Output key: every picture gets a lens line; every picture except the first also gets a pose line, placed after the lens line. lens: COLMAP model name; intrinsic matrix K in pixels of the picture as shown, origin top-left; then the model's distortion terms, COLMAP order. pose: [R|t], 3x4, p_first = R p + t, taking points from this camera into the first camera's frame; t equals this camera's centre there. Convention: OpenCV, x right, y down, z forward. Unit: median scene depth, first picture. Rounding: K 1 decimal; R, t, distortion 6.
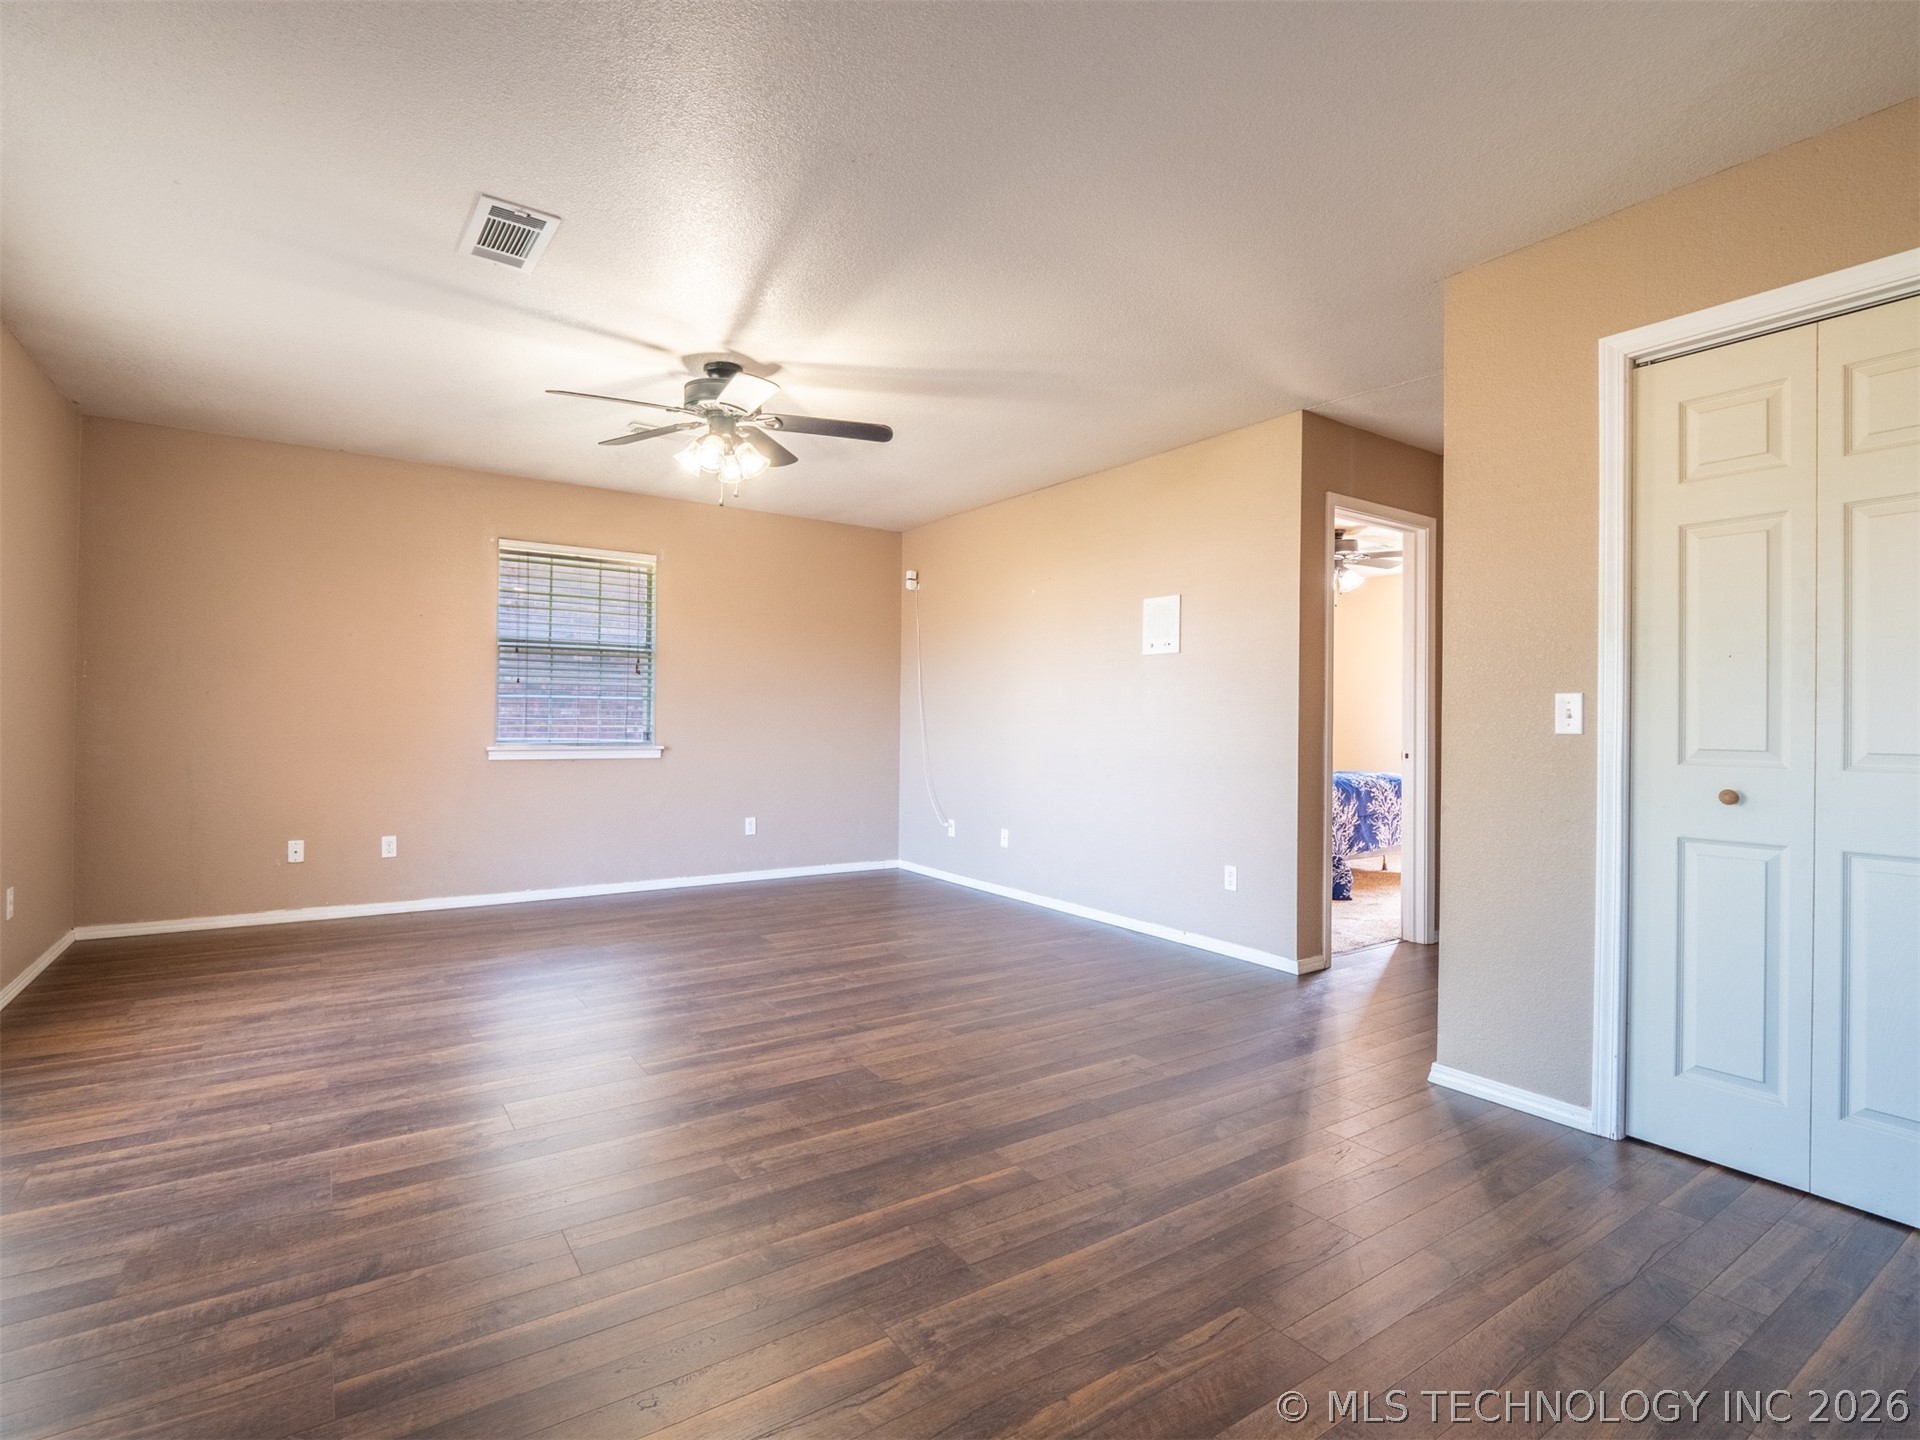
lens RADIAL K [[940.4, 0, 957.1], [0, 940.4, 715.9], [0, 0, 1]] dist [-0.004501, -0.007539]
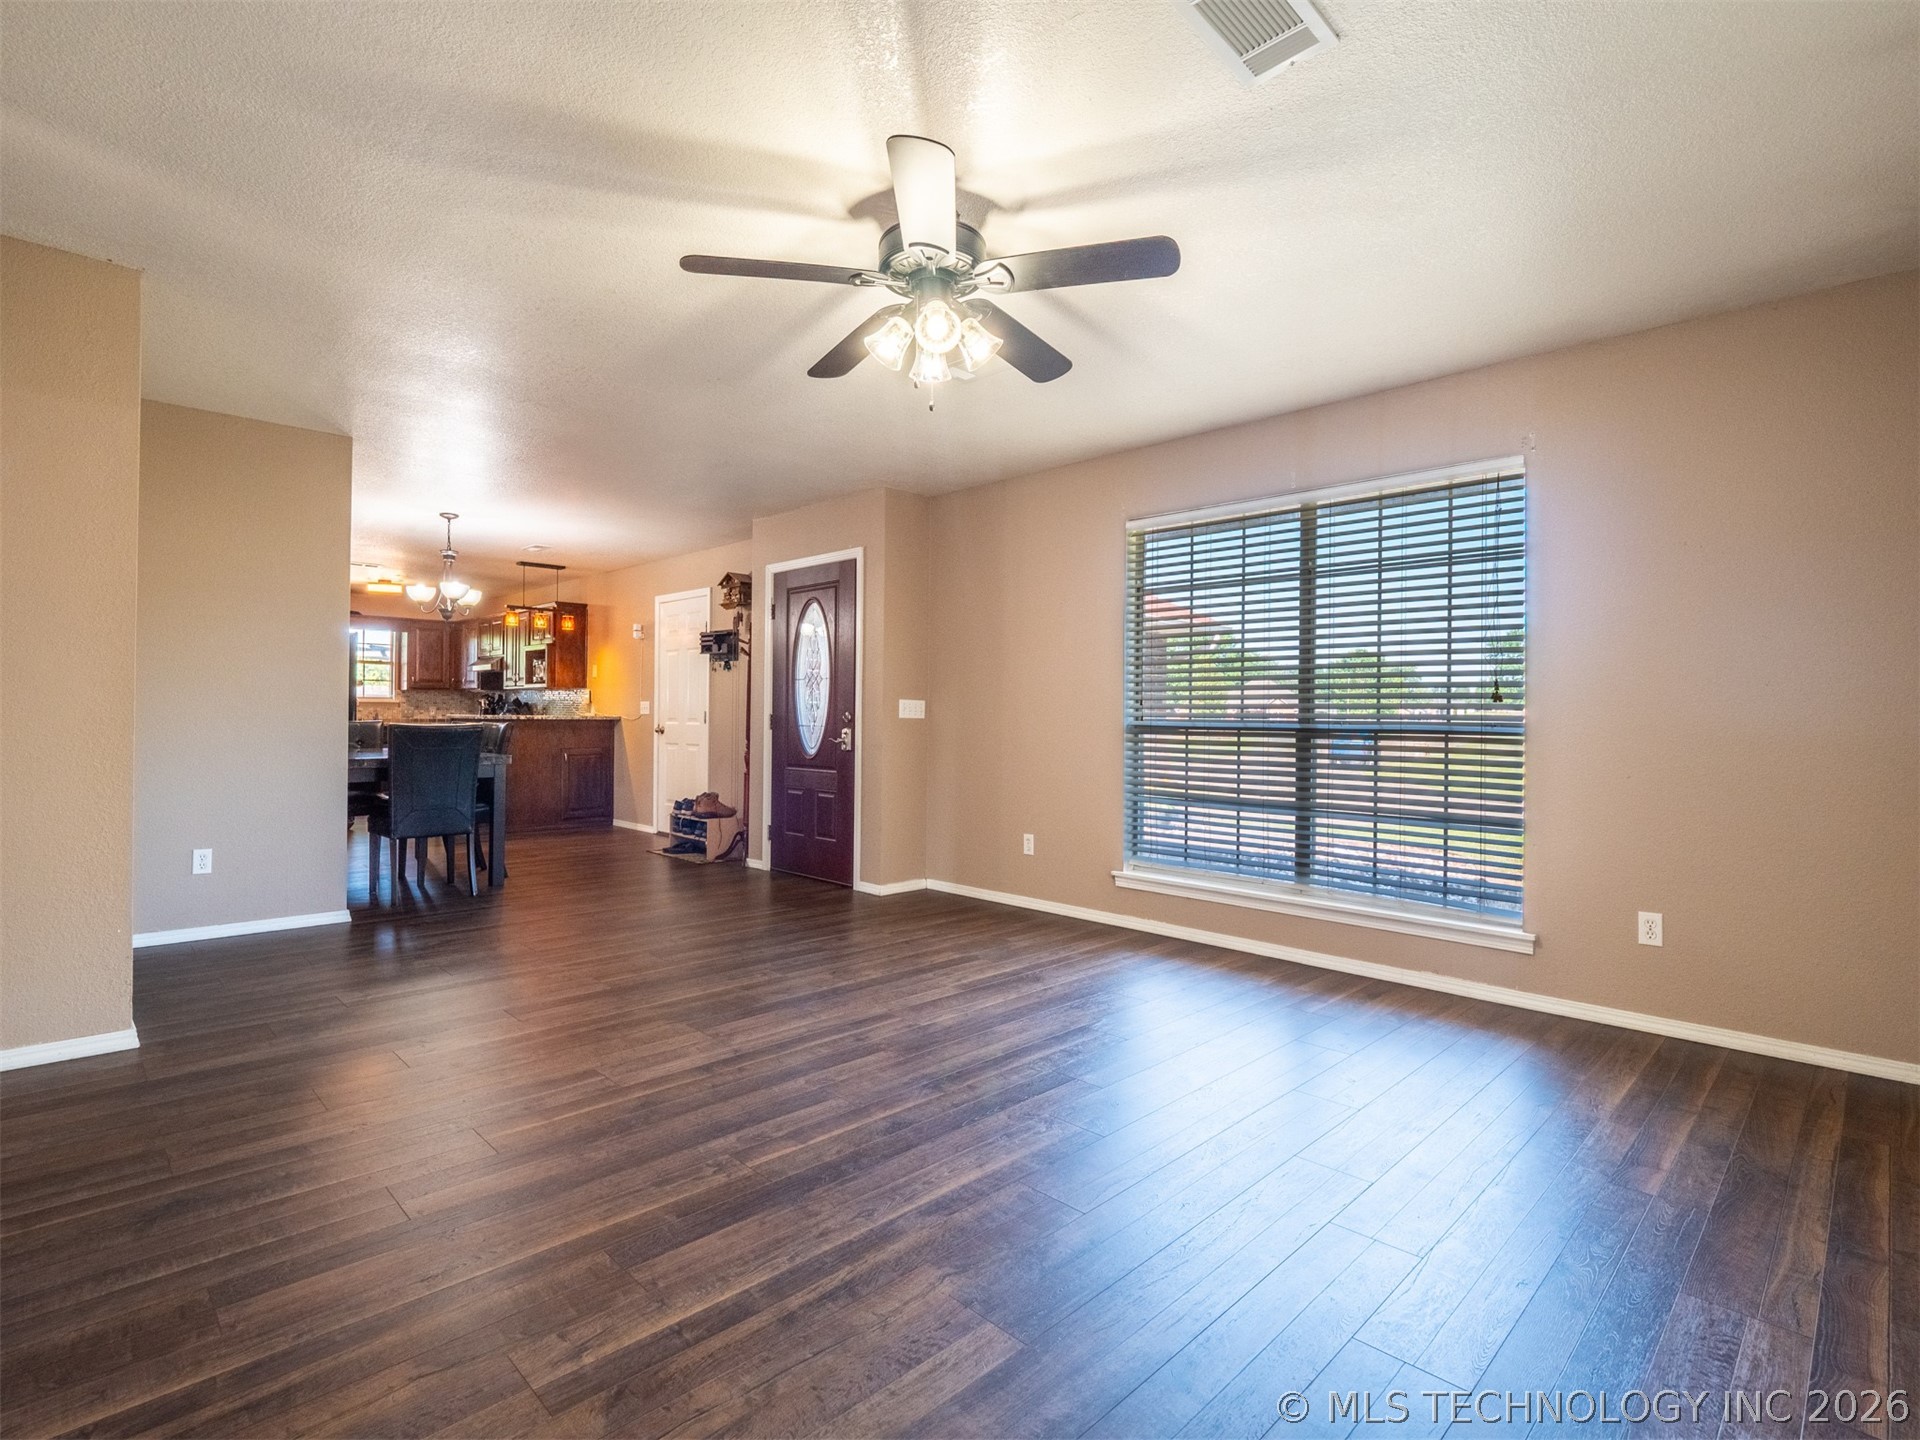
lens RADIAL K [[940.4, 0, 962.8], [0, 940.4, 718.0], [0, 0, 1]] dist [-0.004501, -0.007539]
pose [[-0.982139, -0.021722, -0.186897, -0.166134], [-0.021404, 0.999764, -0.003721, 0.008125], [0.186934, 0.000346, -0.982372, 1.893738]]
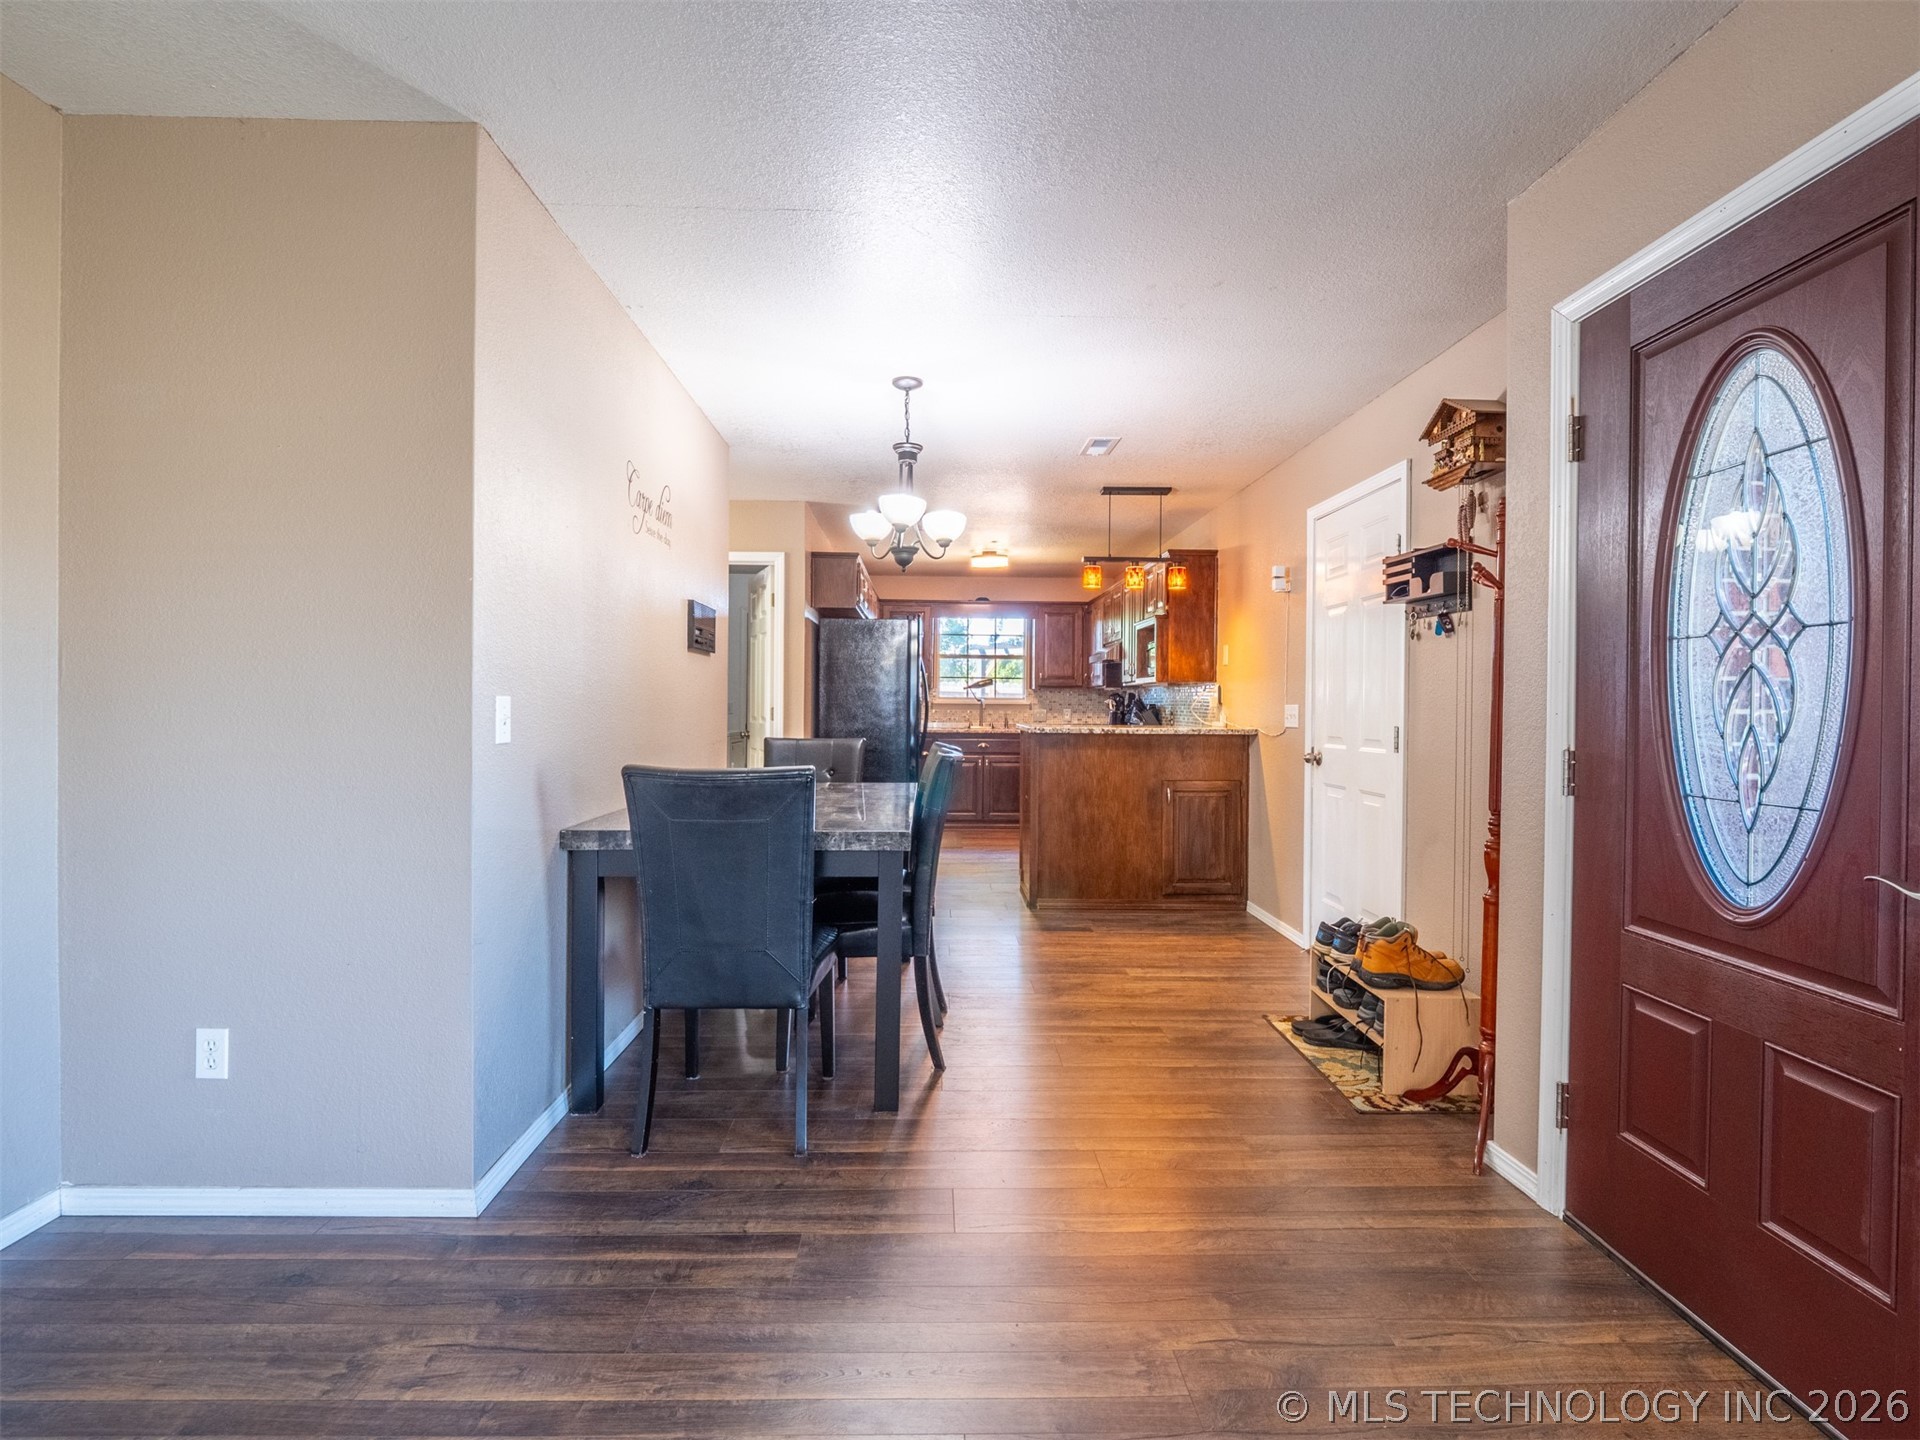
lens RADIAL K [[940.4, 0, 959.2], [0, 940.4, 708.8], [0, 0, 1]] dist [-0.004501, -0.007539]
pose [[-0.843359, -0.023083, 0.536855, -0.130318], [-0.021785, 0.999724, 0.008763, -0.022984], [-0.536909, -0.004306, -0.843629, 0.664860]]
